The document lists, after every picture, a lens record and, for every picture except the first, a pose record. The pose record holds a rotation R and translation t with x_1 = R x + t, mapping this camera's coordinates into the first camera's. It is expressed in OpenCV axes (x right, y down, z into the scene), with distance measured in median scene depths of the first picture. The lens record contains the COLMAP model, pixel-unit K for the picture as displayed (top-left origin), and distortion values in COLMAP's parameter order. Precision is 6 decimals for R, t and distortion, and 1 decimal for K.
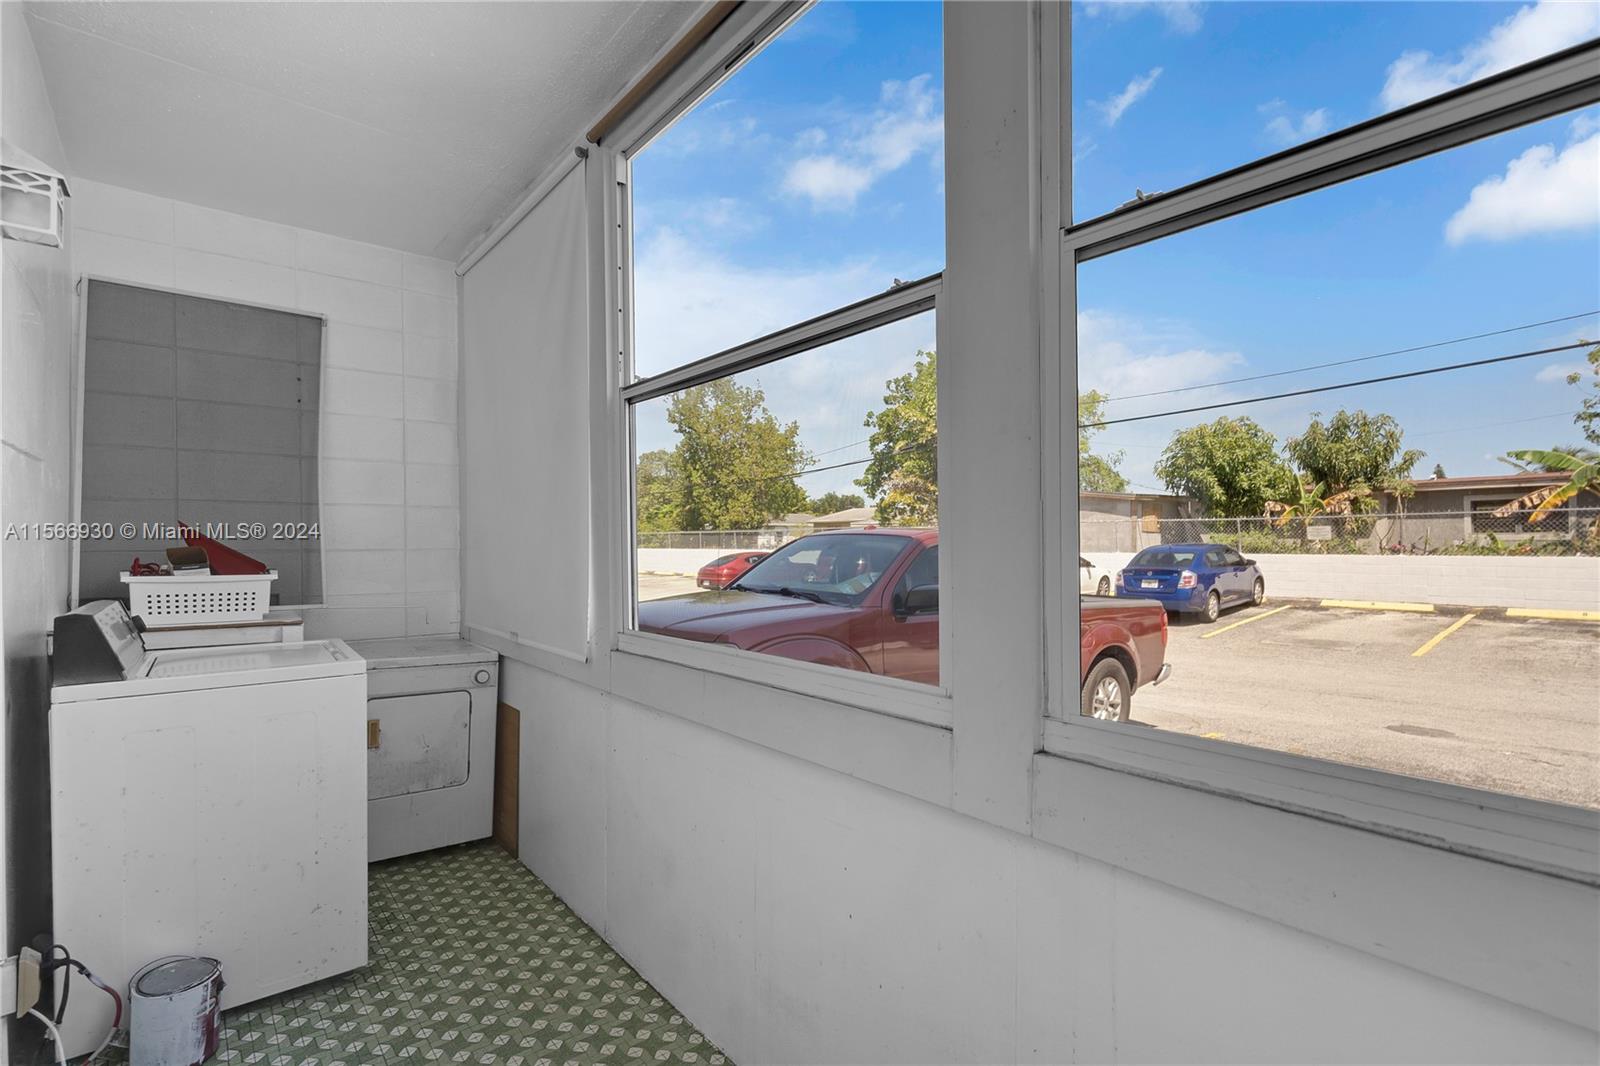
lens RADIAL K [[727.2, 0, 793.3], [0, 727.2, 533.7], [0, 0, 1]] dist [0.001346, 0.000299]
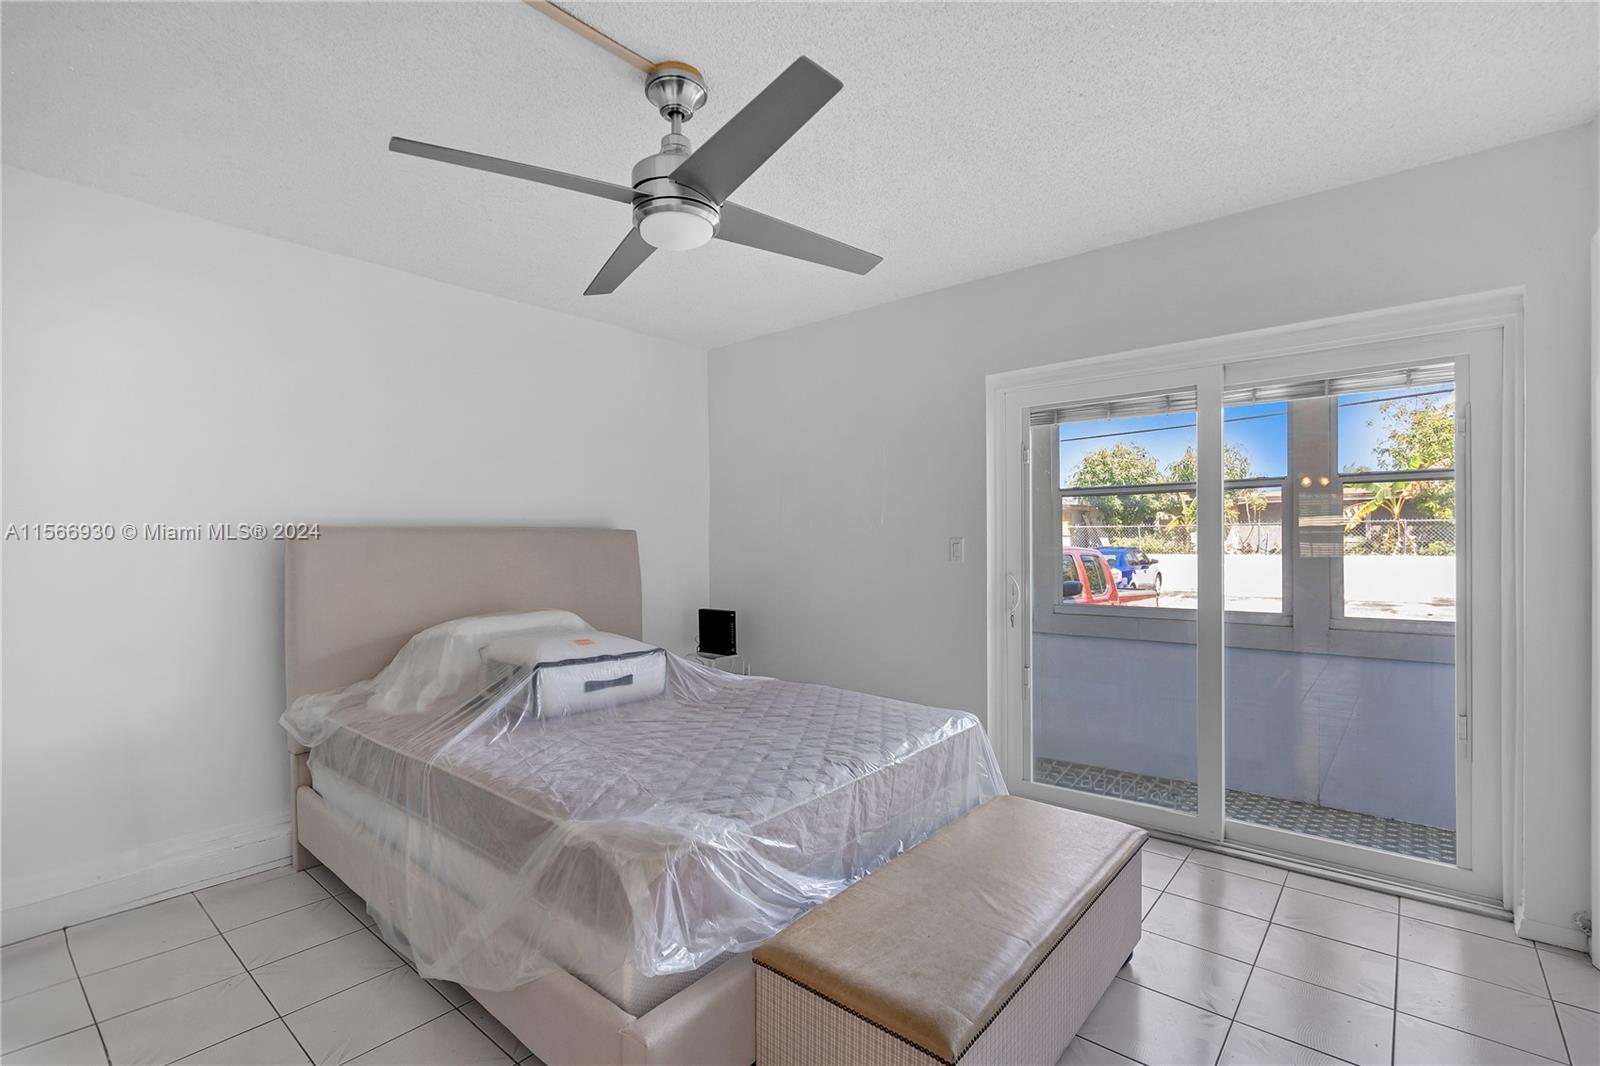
lens RADIAL K [[727.2, 0, 807.6], [0, 727.2, 540.4], [0, 0, 1]] dist [0.001346, 0.000299]
pose [[0.985245, -0.001827, 0.171140, -0.146365], [0.000785, 0.999981, 0.006156, -0.004453], [-0.171148, -0.005931, 0.985228, -0.113699]]
